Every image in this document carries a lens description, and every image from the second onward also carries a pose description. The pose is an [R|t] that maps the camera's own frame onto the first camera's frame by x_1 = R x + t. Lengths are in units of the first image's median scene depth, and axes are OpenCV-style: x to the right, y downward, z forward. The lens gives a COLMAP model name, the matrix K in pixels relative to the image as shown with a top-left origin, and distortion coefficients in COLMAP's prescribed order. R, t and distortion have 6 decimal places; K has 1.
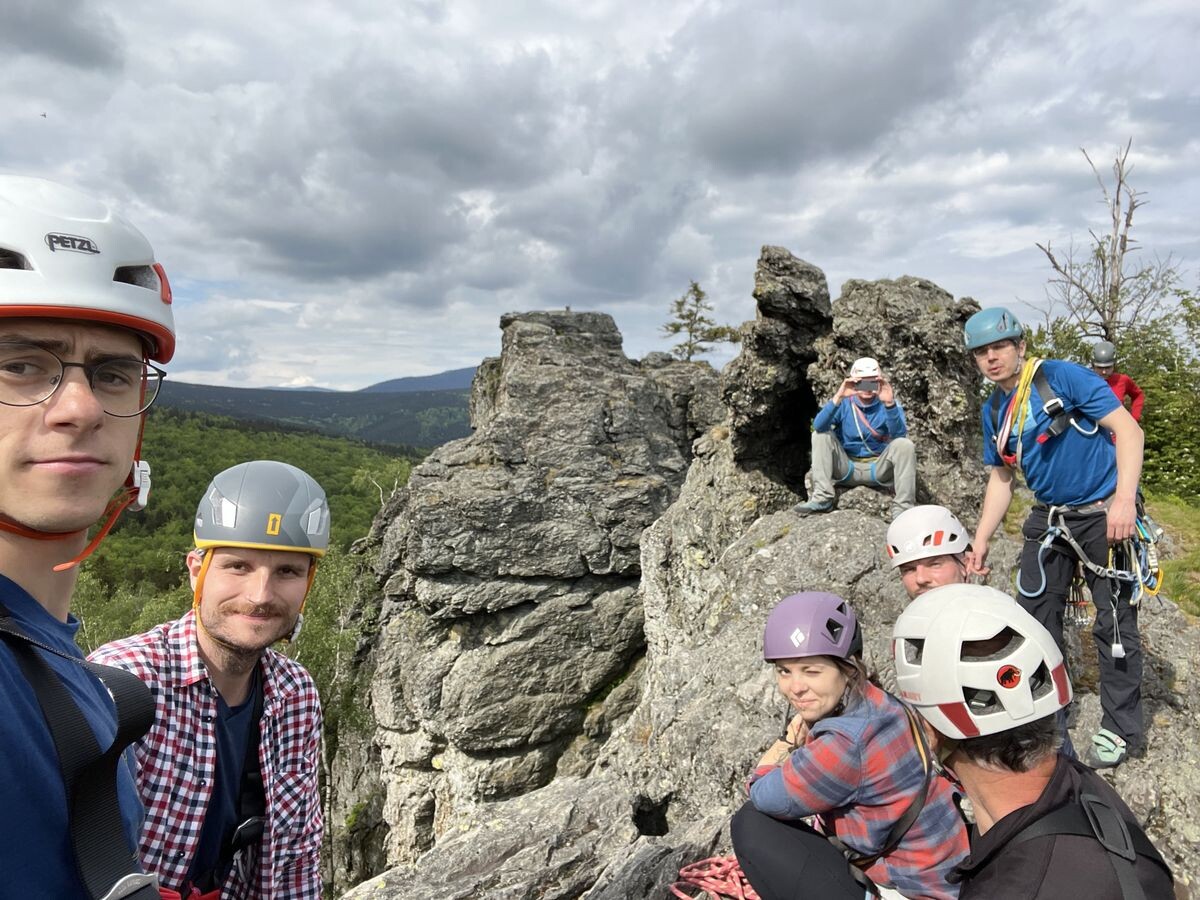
lens RADIAL K [[798.0, 0, 596.3], [0, 798.0, 451.6], [0, 0, 1]] dist [0.017922, -0.008815]
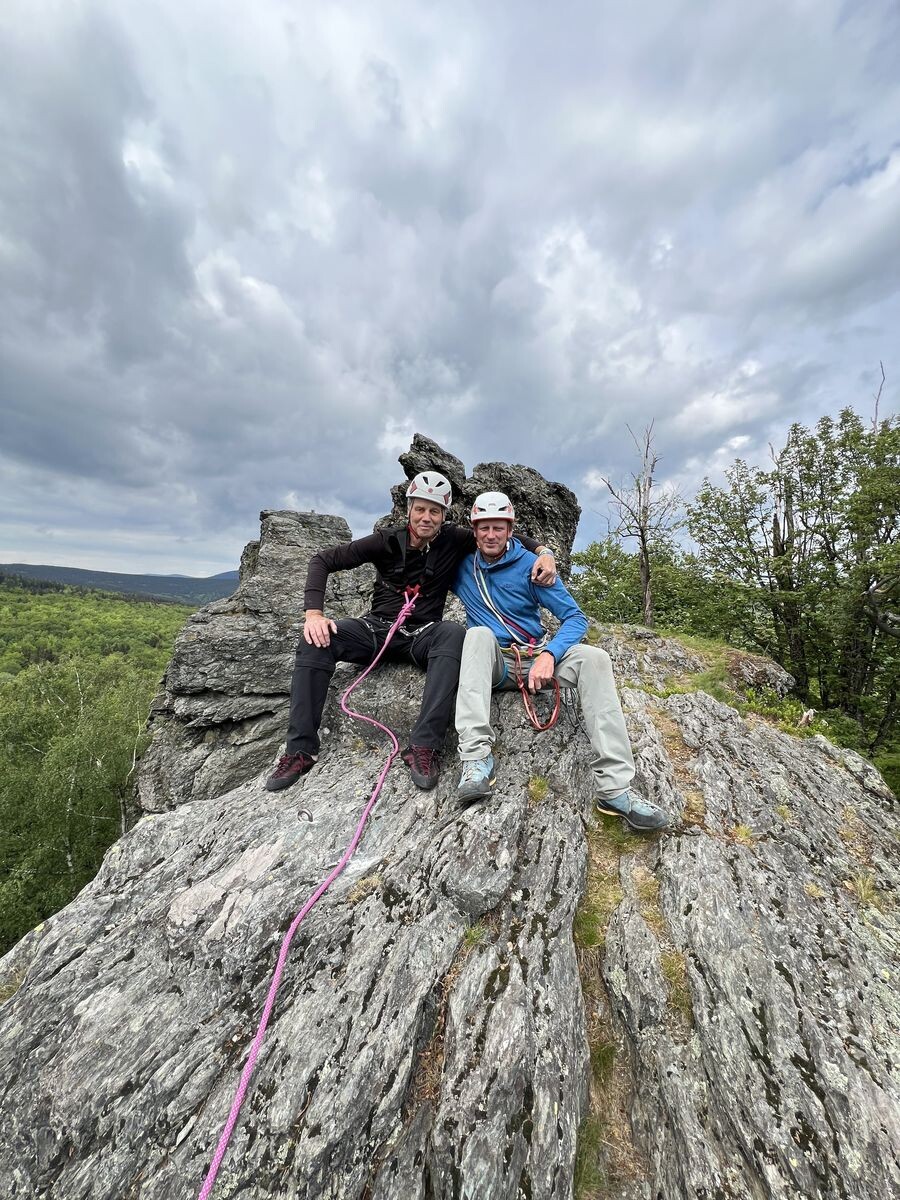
lens RADIAL K [[476.1, 0, 450.8], [0, 476.1, 598.3], [0, 0, 1]] dist [0.001689, -0.001116]
pose [[0.979247, 0.018528, 0.201821, 0.059049], [-0.011179, 0.999234, -0.037496, 0.018974], [-0.202361, 0.034462, 0.978704, 0.125211]]
